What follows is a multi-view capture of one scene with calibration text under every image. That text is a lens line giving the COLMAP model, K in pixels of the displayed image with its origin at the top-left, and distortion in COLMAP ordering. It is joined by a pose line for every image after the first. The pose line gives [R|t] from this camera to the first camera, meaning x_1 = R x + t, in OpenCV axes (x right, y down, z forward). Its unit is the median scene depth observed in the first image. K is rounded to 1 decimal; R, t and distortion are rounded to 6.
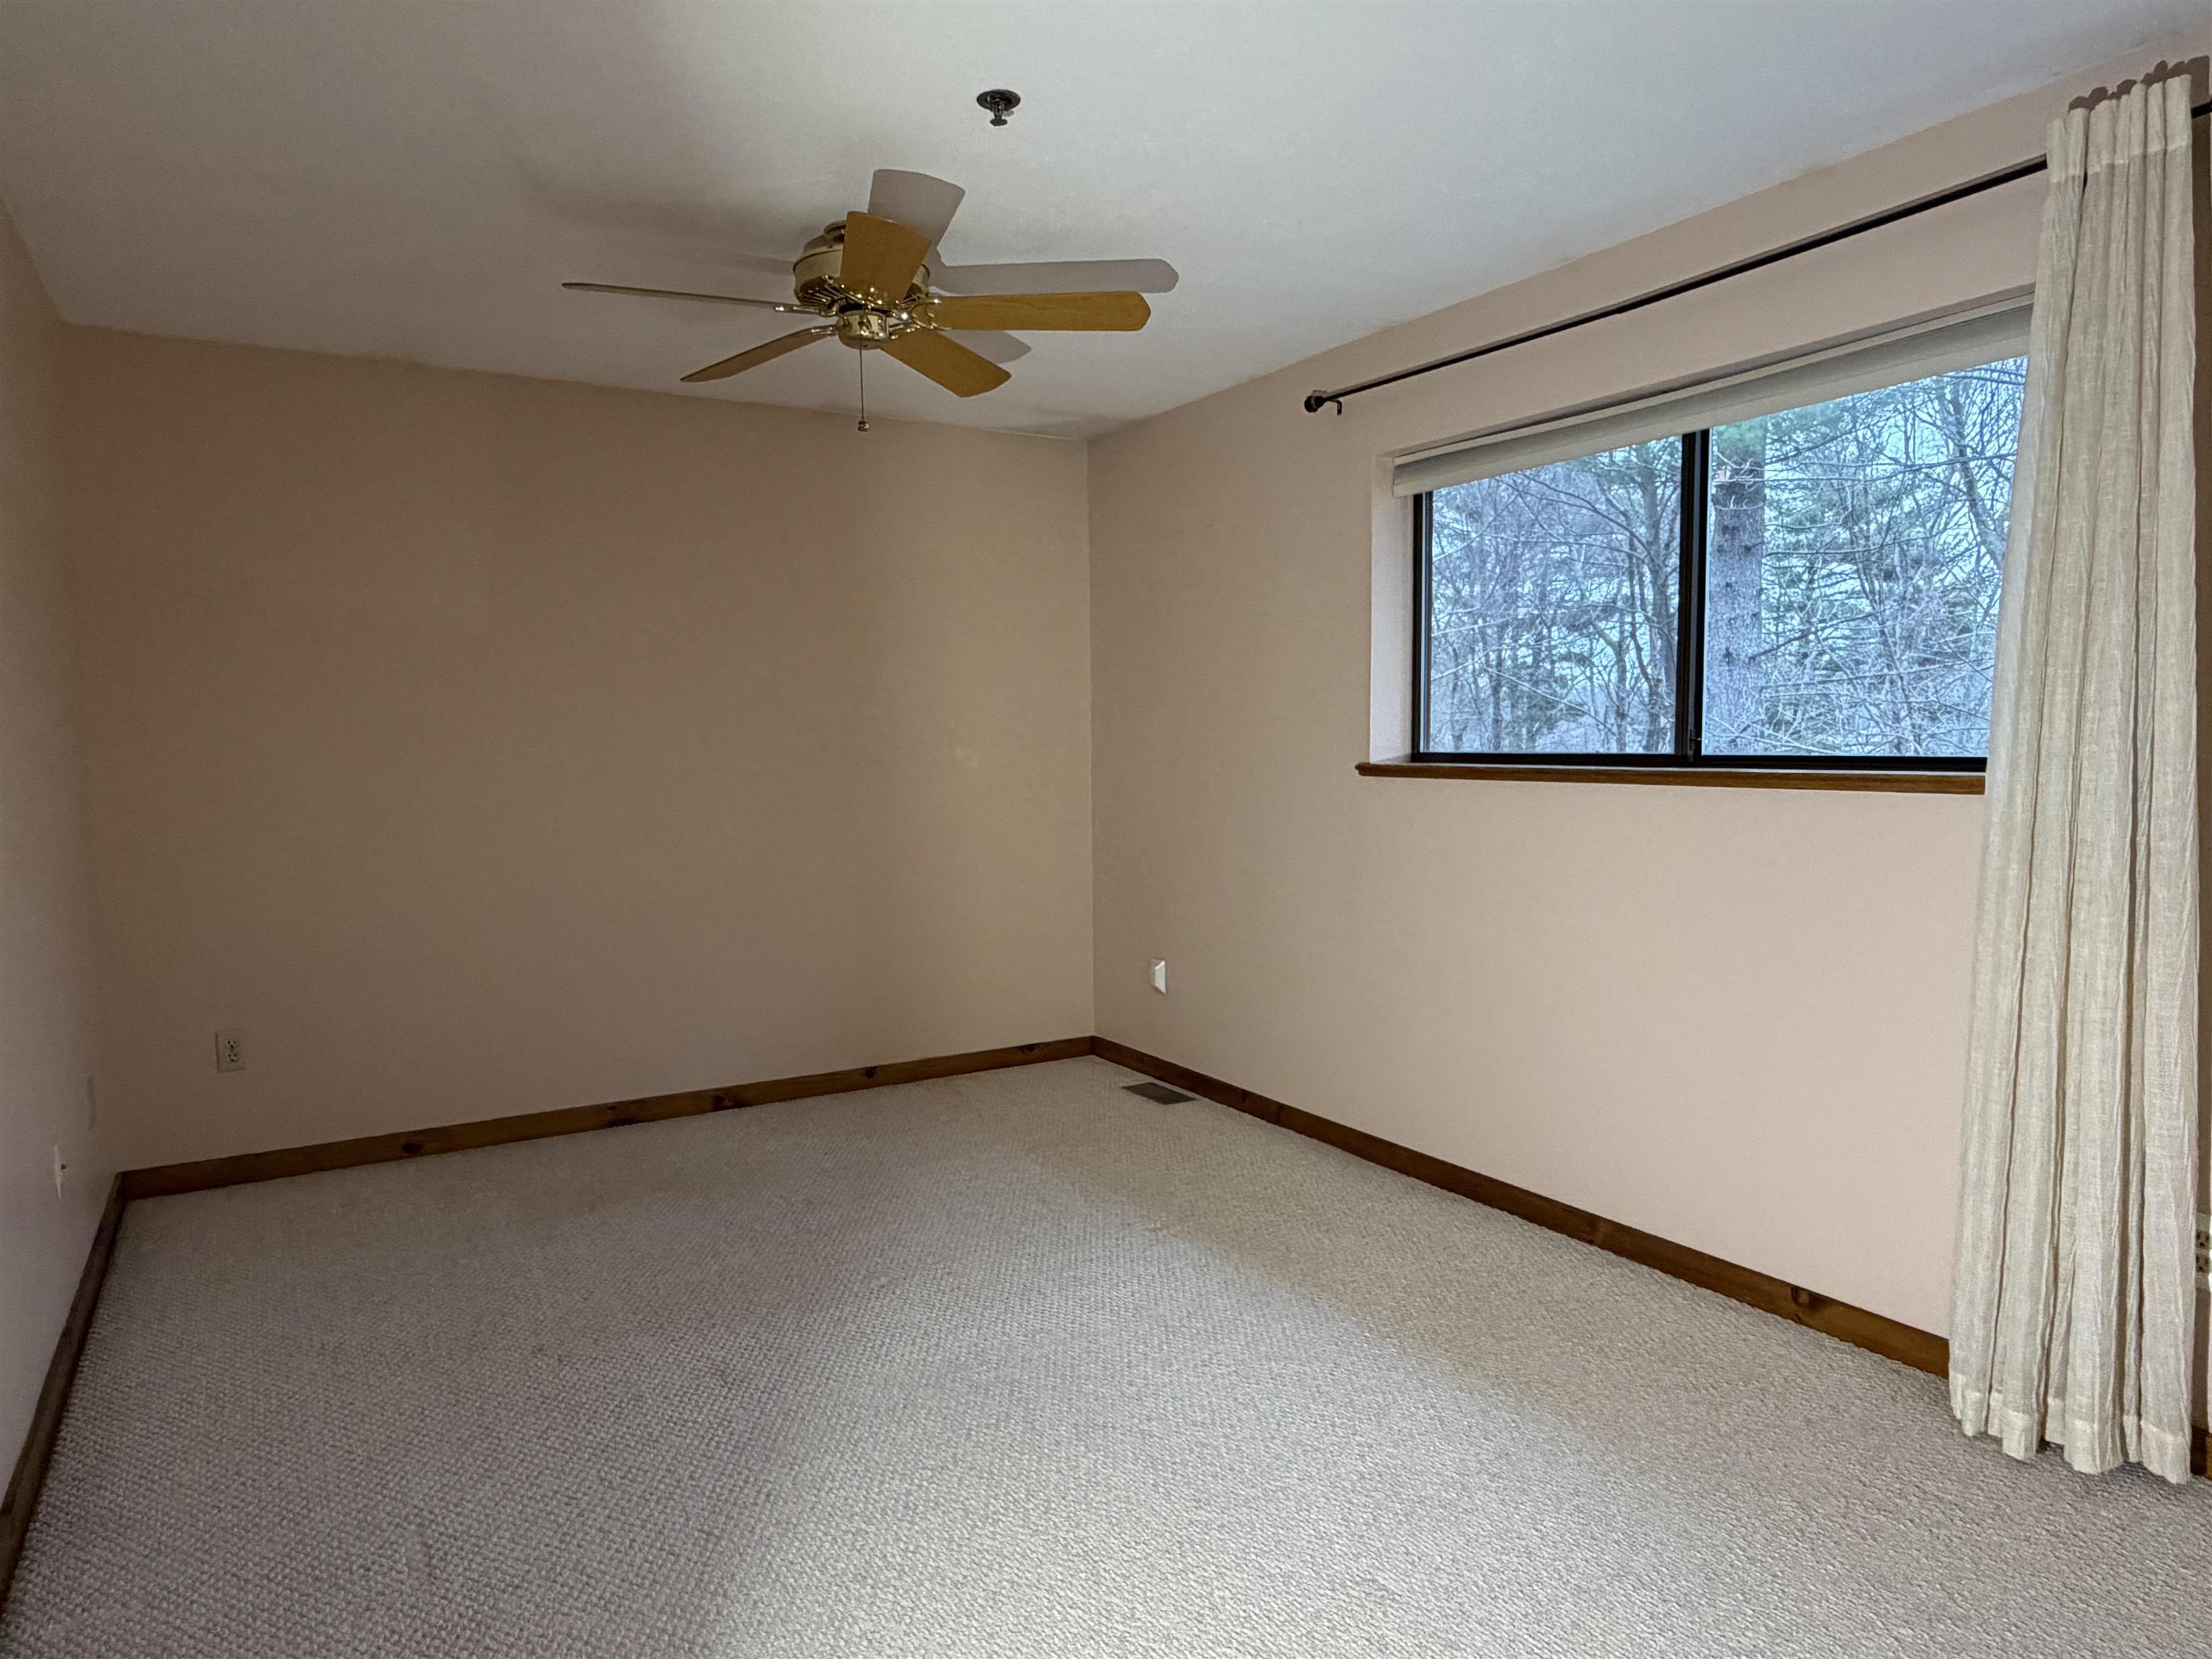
lens RADIAL K [[1383.9, 0, 1106.0], [0, 1383.9, 829.5], [0, 0, 1]] dist [-0.003908, -0.000423]
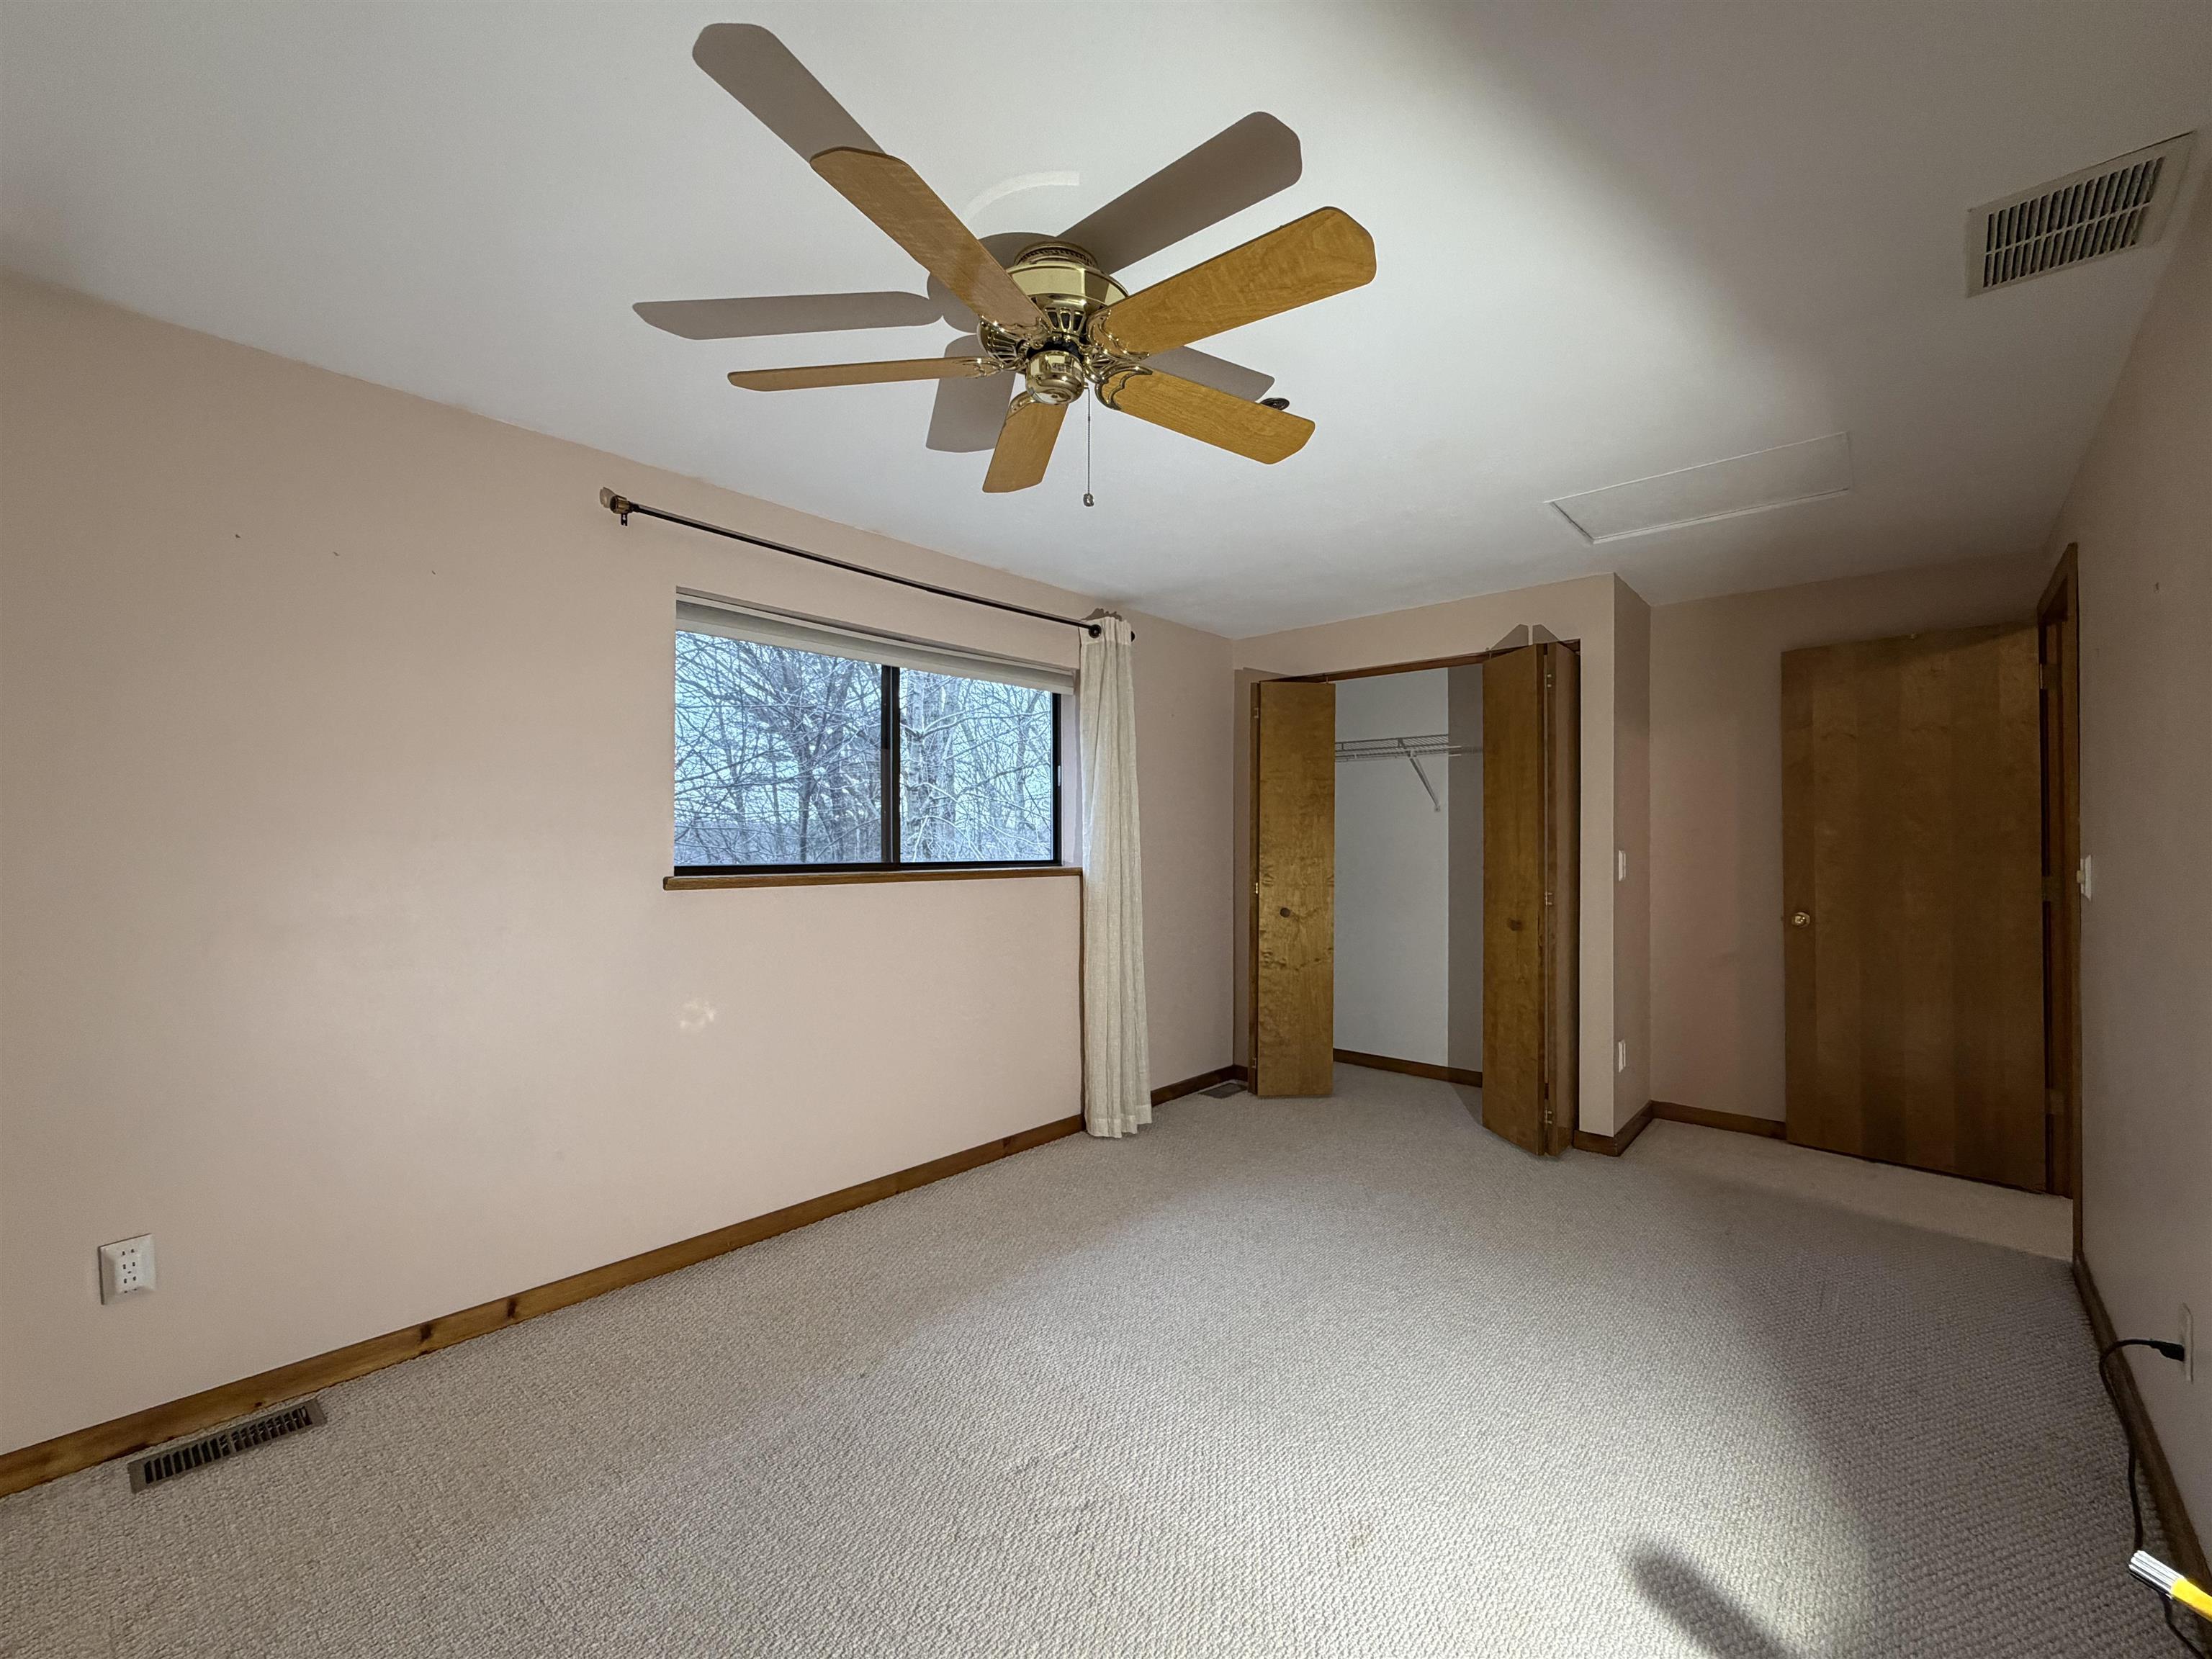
lens RADIAL K [[881.8, 0, 1106.0], [0, 881.8, 829.5], [0, 0, 1]] dist [-0.001598, -0.000363]
pose [[-0.278402, 0.024512, 0.960152, -0.647178], [0.069597, 0.997561, -0.005287, -0.070889], [-0.957940, 0.065351, -0.279429, 1.055838]]
